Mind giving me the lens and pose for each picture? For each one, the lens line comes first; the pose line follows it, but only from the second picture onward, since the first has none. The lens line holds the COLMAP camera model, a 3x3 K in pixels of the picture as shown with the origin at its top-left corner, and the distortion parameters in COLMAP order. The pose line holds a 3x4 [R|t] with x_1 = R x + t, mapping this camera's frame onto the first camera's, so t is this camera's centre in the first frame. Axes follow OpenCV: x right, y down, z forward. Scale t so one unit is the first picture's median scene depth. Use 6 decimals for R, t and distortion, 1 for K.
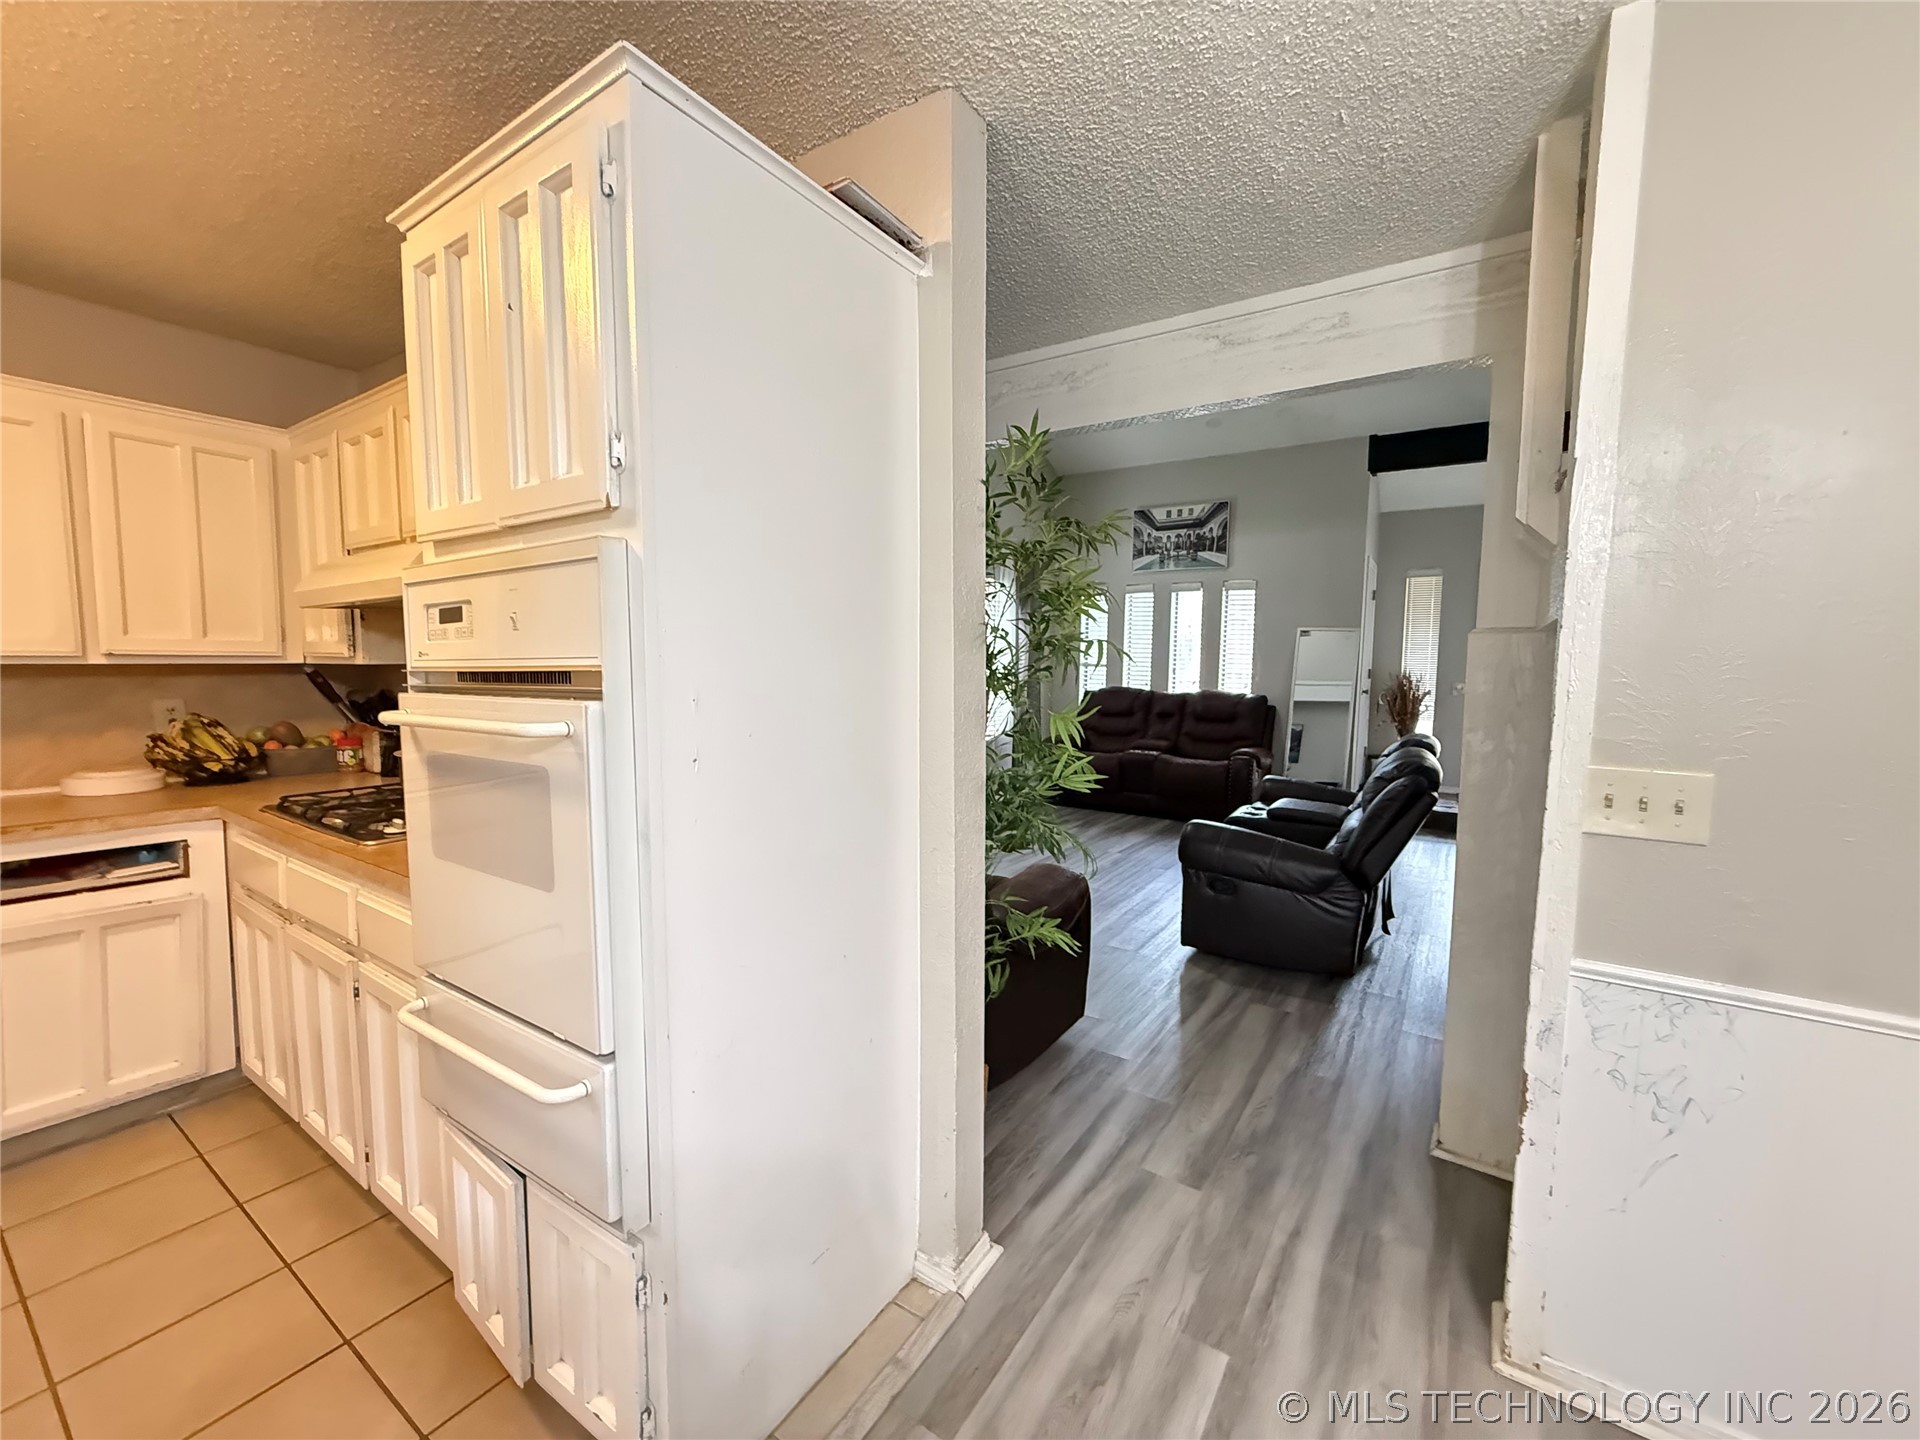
lens RADIAL K [[766.1, 0, 960.5], [0, 766.1, 721.6], [0, 0, 1]] dist [-0.000276, 0.000295]
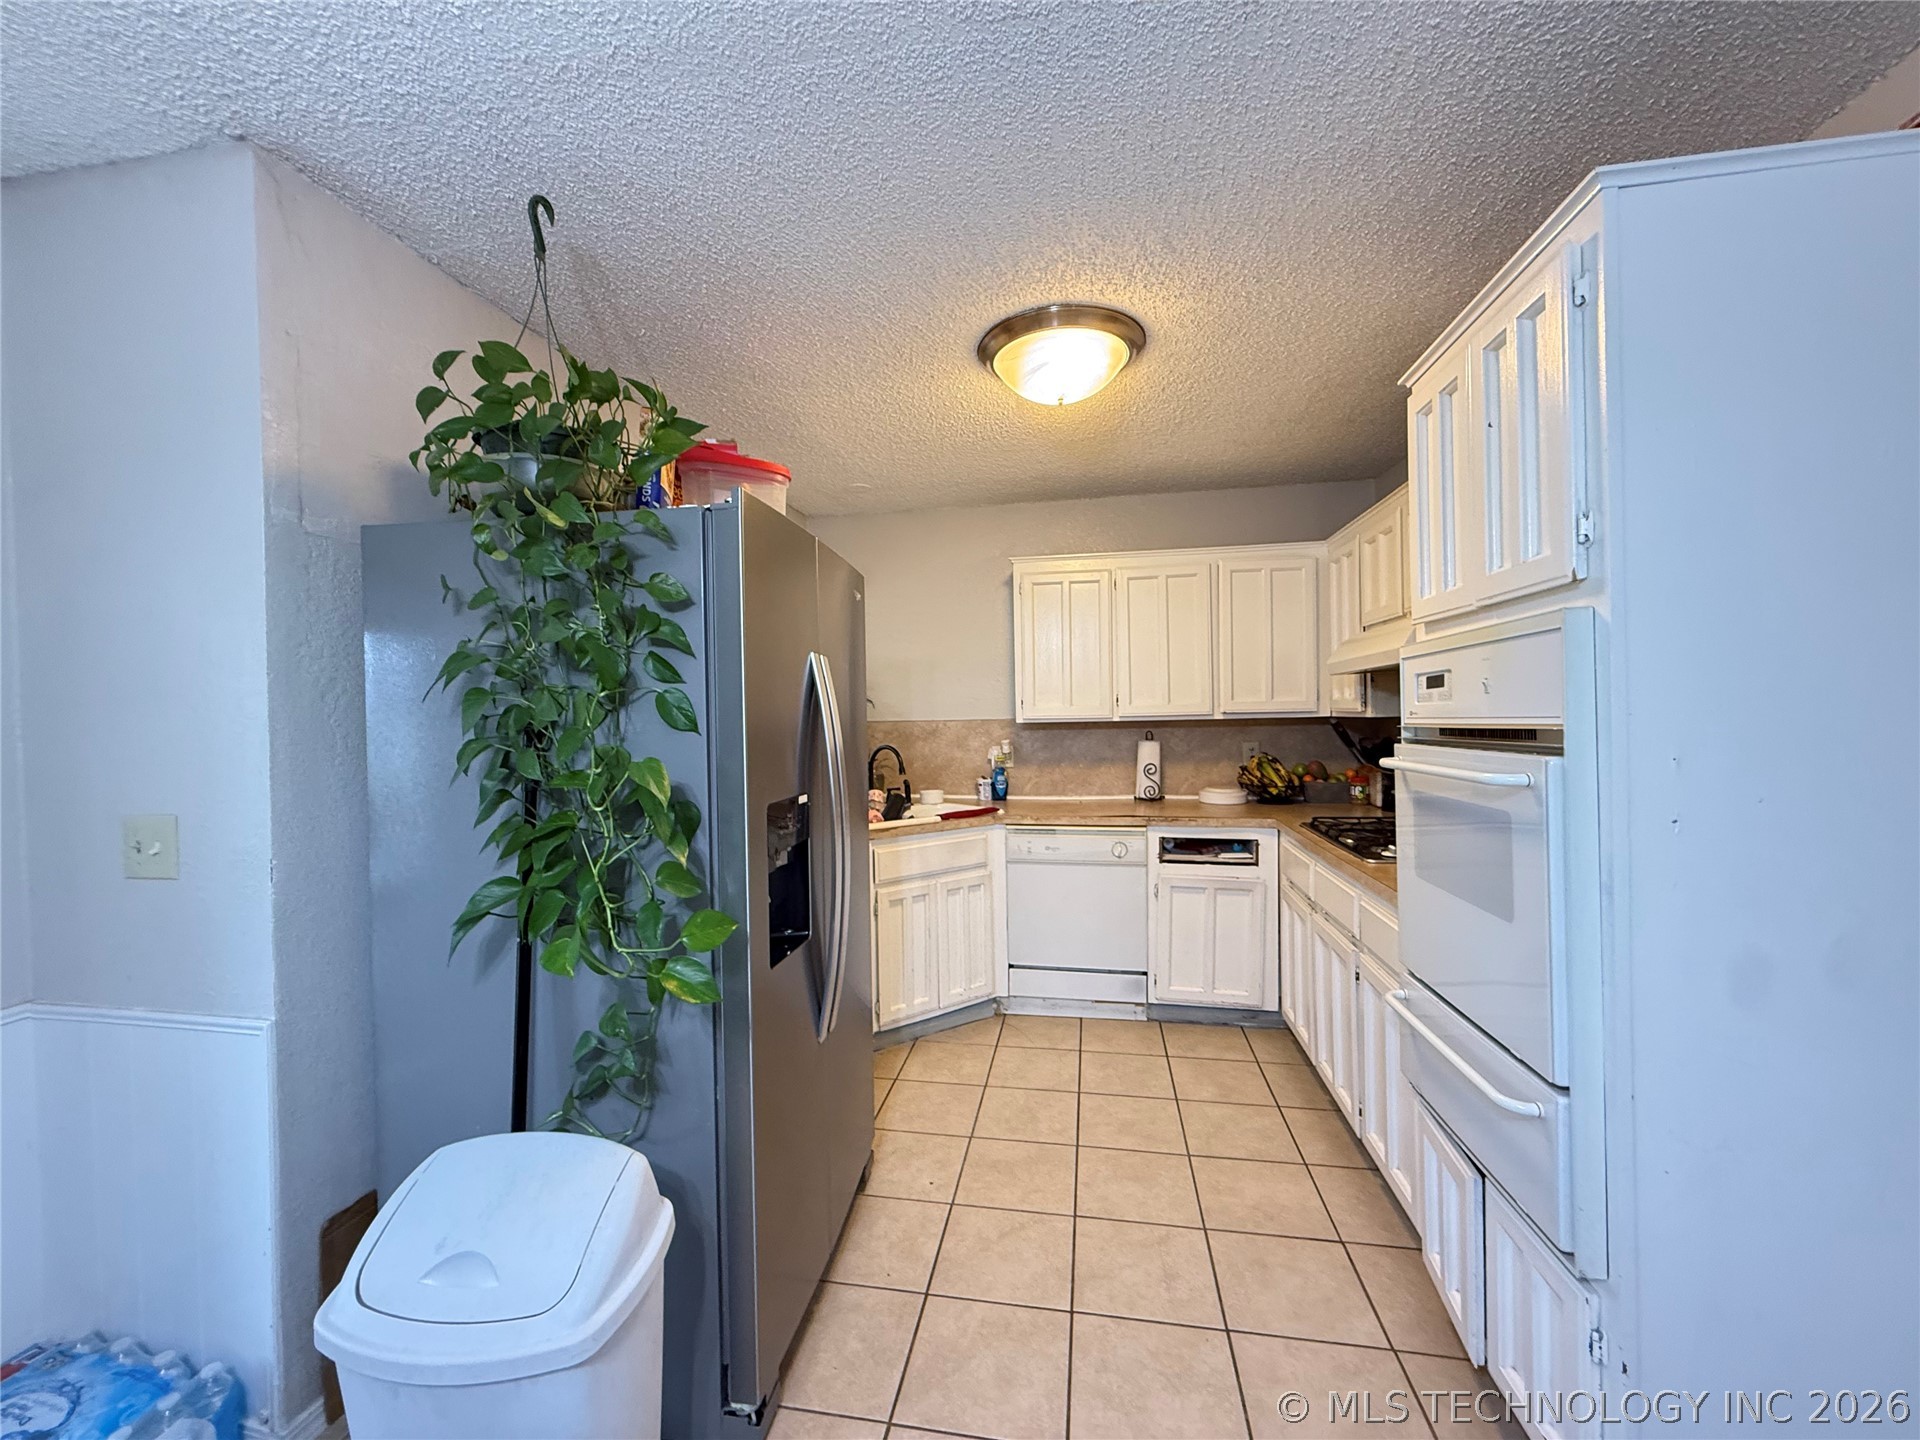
lens RADIAL K [[766.1, 0, 956.4], [0, 766.1, 719.7], [0, 0, 1]] dist [-0.000276, 0.000295]
pose [[0.399930, -0.006767, -0.916521, 0.094887], [-0.049384, 0.998361, -0.028920, -0.002702], [0.915214, 0.056827, 0.398940, -0.117886]]
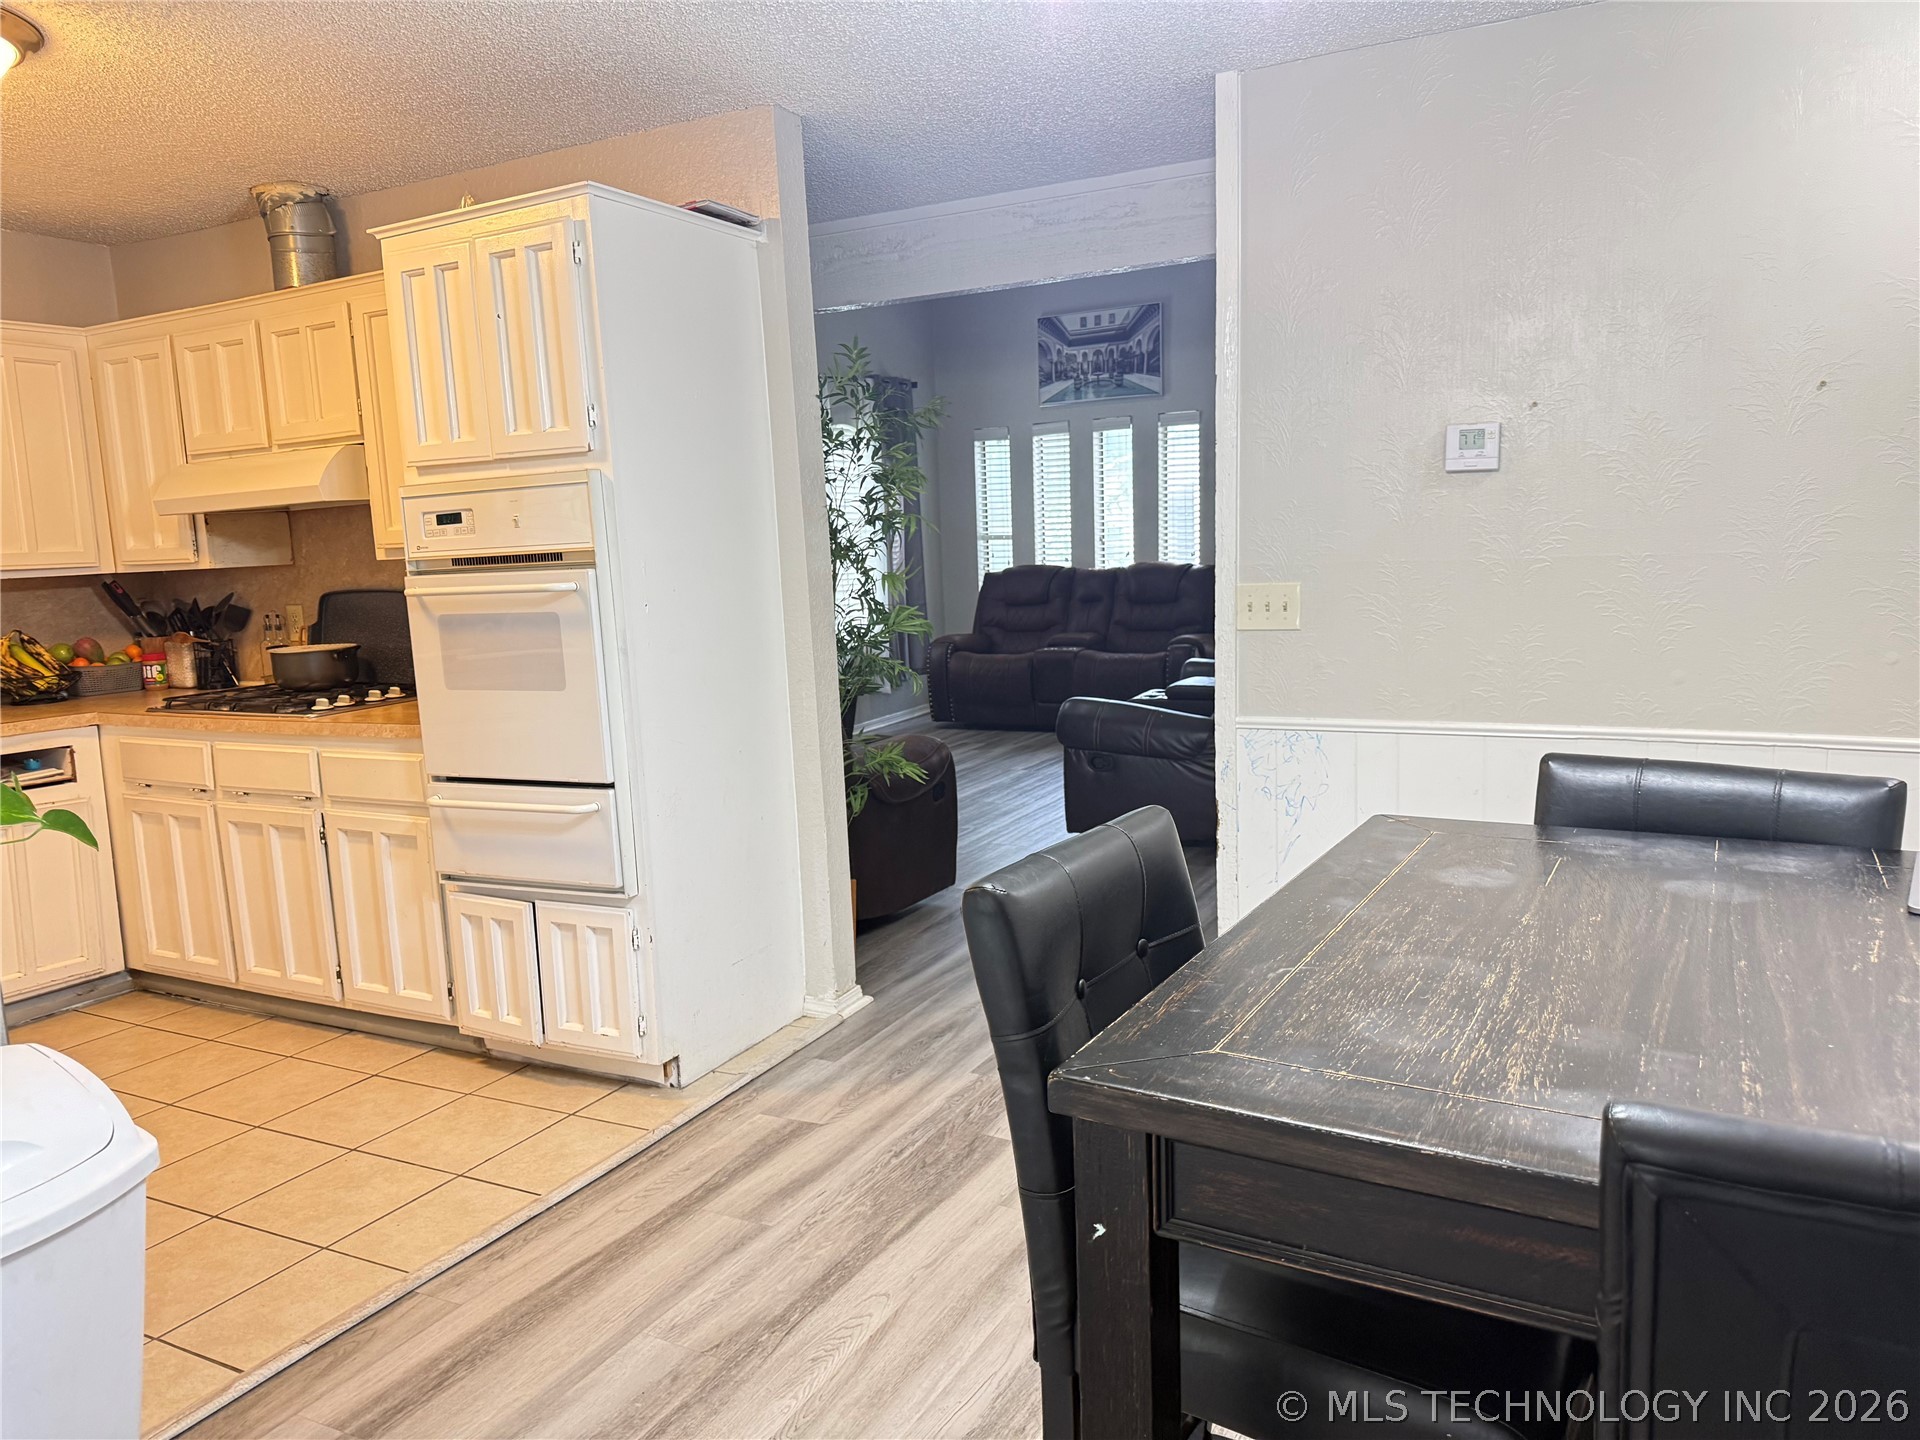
lens RADIAL K [[1350.1, 0, 949.2], [0, 1350.1, 721.9], [0, 0, 1]] dist [0.049450, -0.061013]
pose [[0.993567, -0.063853, 0.093533, 0.001247], [0.058622, 0.996615, 0.057638, 0.090175], [-0.096896, -0.051785, 0.993946, -1.003668]]
